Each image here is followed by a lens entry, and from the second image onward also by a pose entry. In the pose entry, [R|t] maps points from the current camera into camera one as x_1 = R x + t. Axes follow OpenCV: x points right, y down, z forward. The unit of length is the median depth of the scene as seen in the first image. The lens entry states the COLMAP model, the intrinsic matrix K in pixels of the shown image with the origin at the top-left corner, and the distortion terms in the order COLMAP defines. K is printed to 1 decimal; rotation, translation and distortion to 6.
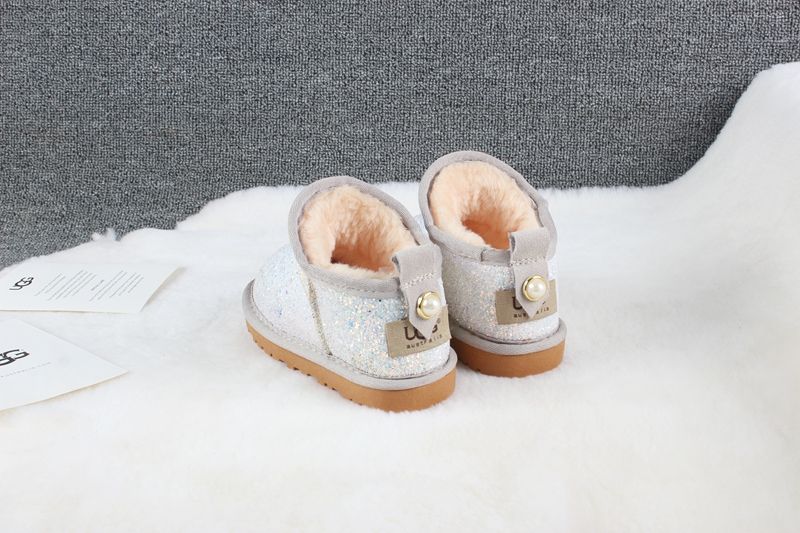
lens RADIAL K [[1185.2, 0, 400.0], [0, 1185.2, 266.5], [0, 0, 1]] dist [-0.049319, 0.139922]
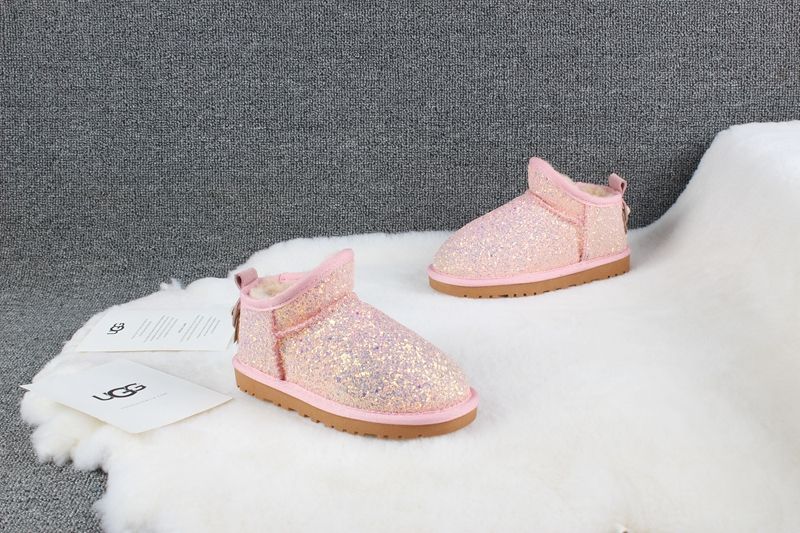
lens RADIAL K [[1174.1, 0, 400.0], [0, 1174.1, 266.5], [0, 0, 1]] dist [-0.044537, 0.099451]
pose [[0.997963, -0.028287, 0.057177, -0.085517], [0.029847, 0.999200, -0.026625, -0.006407], [-0.056378, 0.028277, 0.998009, -0.151445]]
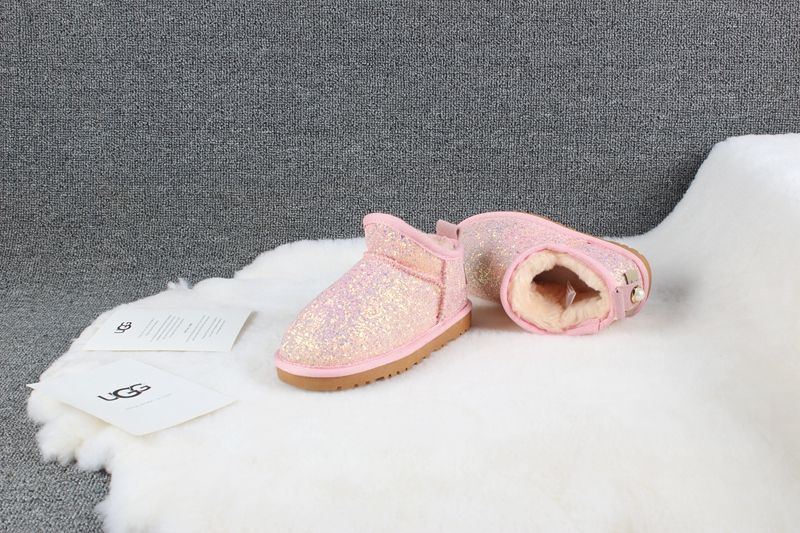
lens RADIAL K [[1109.0, 0, 400.0], [0, 1109.0, 266.5], [0, 0, 1]] dist [-0.065163, 0.112861]
pose [[0.998252, -0.012434, 0.057773, -0.086477], [0.013680, 0.999681, -0.021230, -0.016380], [-0.057491, 0.021983, 0.998104, -0.112453]]
